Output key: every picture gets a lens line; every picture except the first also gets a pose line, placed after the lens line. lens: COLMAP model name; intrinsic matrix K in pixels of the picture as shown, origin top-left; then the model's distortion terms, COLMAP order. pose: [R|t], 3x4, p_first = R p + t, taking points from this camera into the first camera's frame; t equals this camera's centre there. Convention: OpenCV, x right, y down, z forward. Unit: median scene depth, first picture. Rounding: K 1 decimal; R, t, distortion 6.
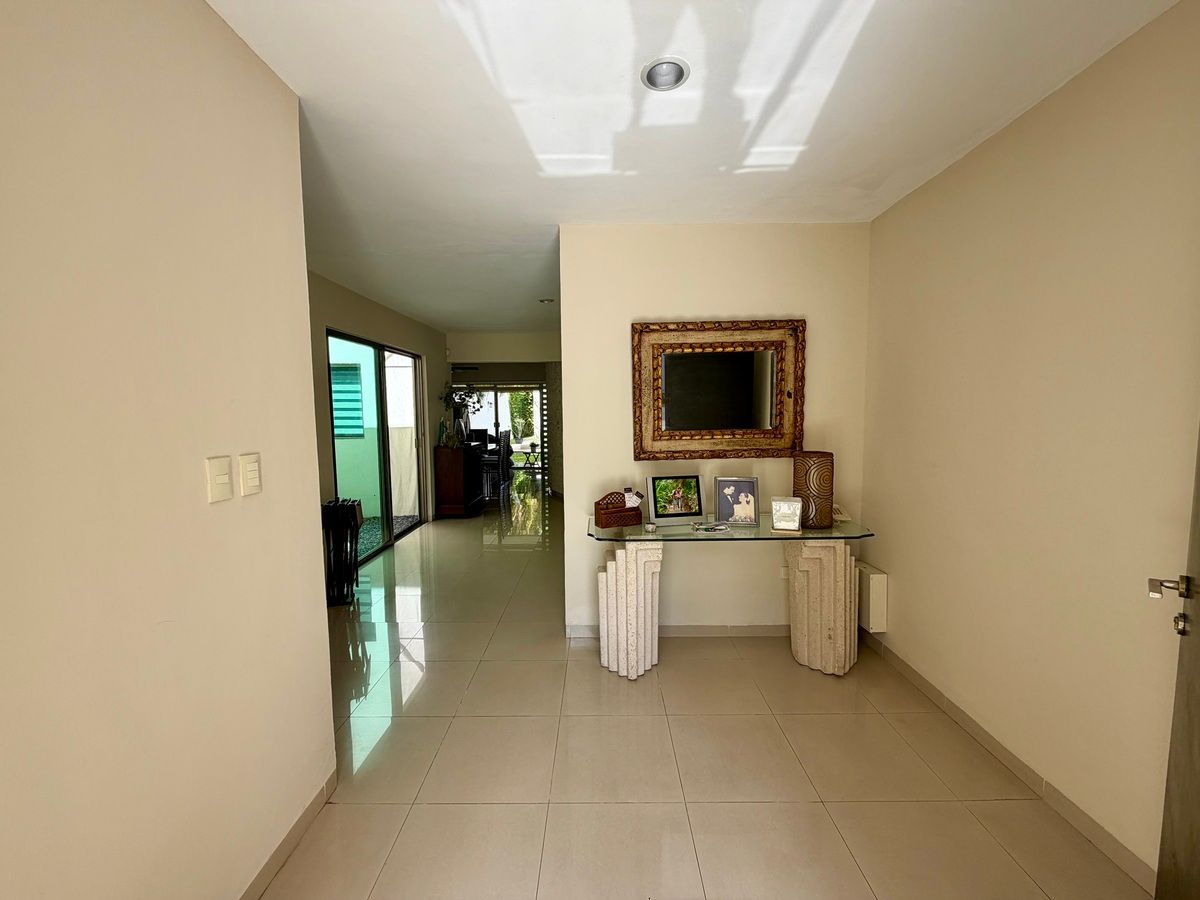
lens RADIAL K [[480.0, 0, 595.8], [0, 480.0, 449.1], [0, 0, 1]] dist [-0.002460, -0.000299]
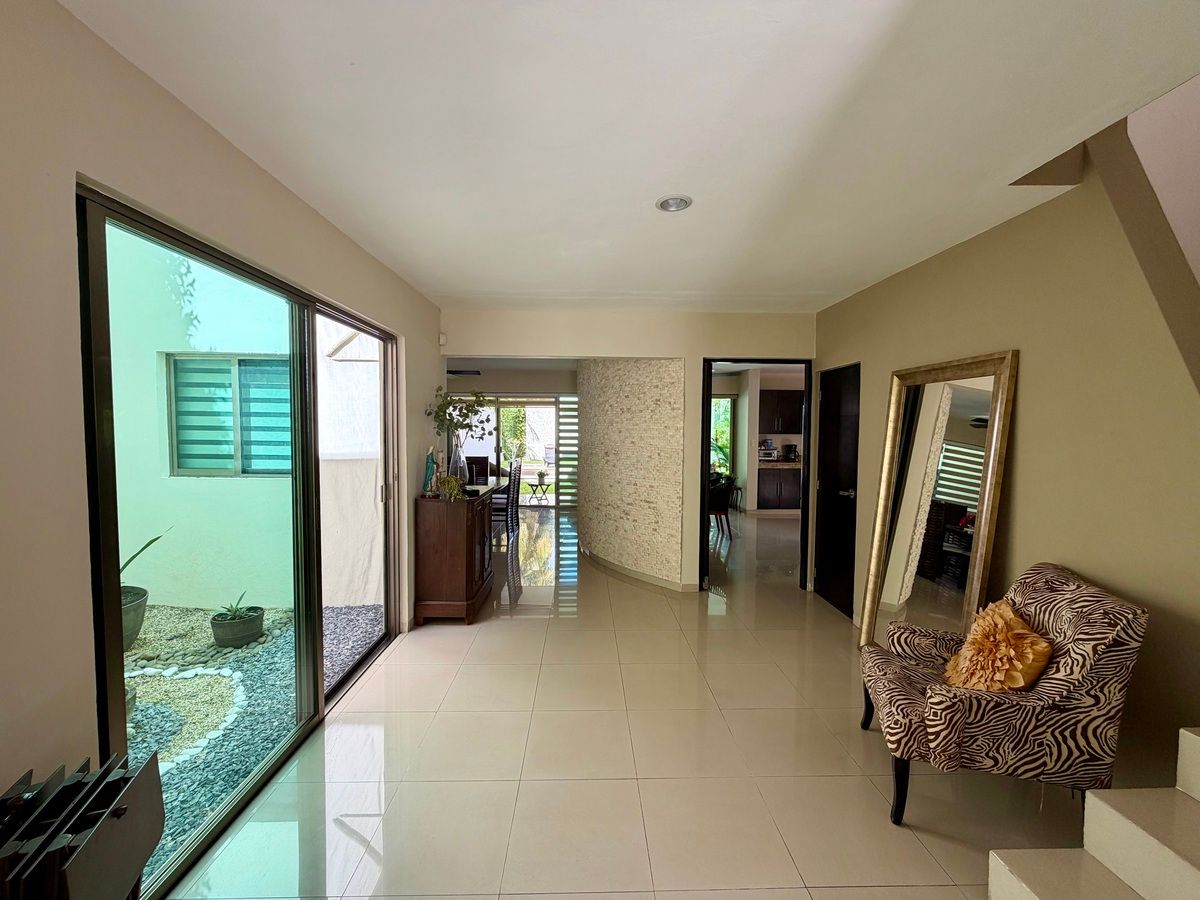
lens RADIAL K [[480.0, 0, 601.3], [0, 480.0, 450.9], [0, 0, 1]] dist [-0.002460, -0.000299]
pose [[0.998617, 0.015405, 0.050276, -0.134412], [-0.013682, 0.999313, -0.034437, -0.040762], [-0.050772, 0.033702, 0.998141, 0.384032]]
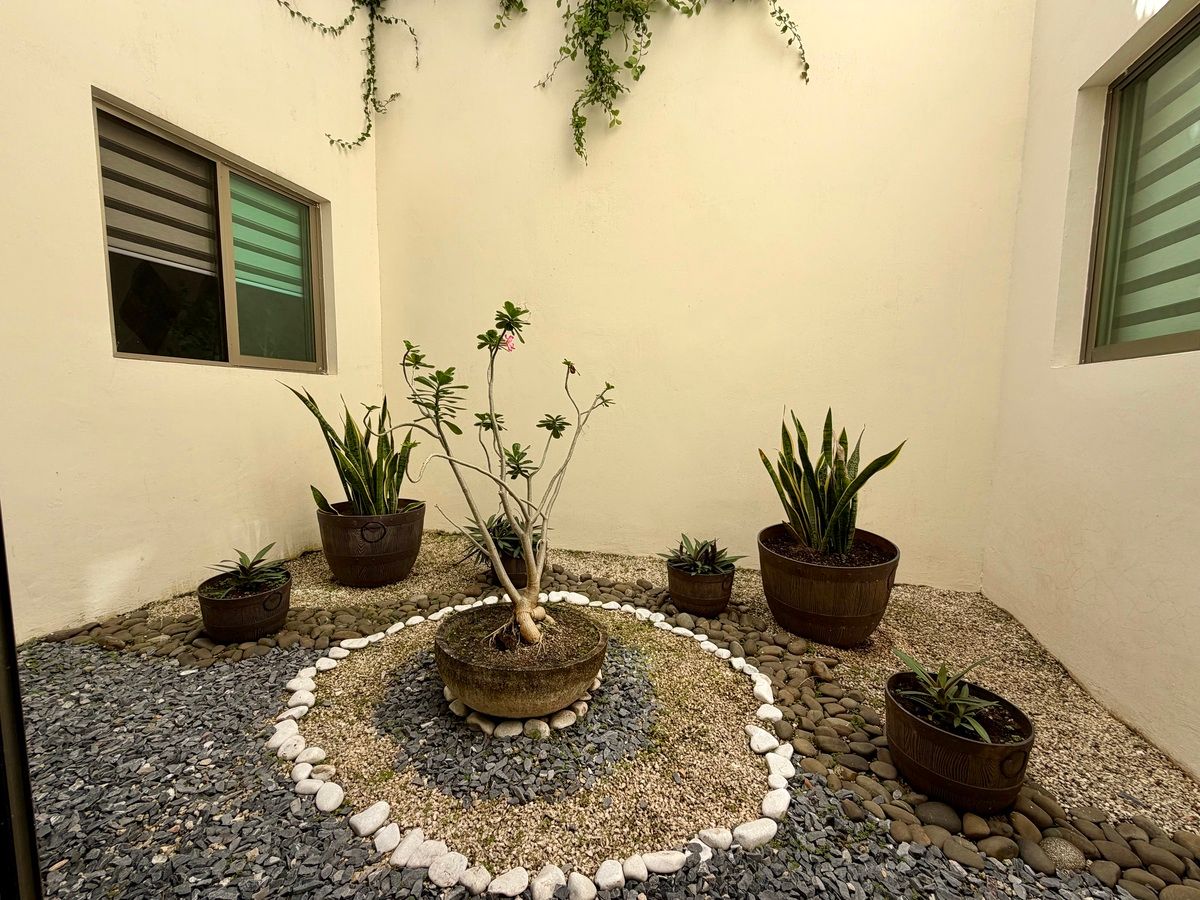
lens RADIAL K [[480.0, 0, 598.2], [0, 480.0, 451.4], [0, 0, 1]] dist [-0.002460, -0.000299]
pose [[-0.303133, 0.096938, -0.948005, -0.274223], [-0.086573, 0.987898, 0.128699, 0.009765], [0.949008, 0.121085, -0.291072, 0.784692]]
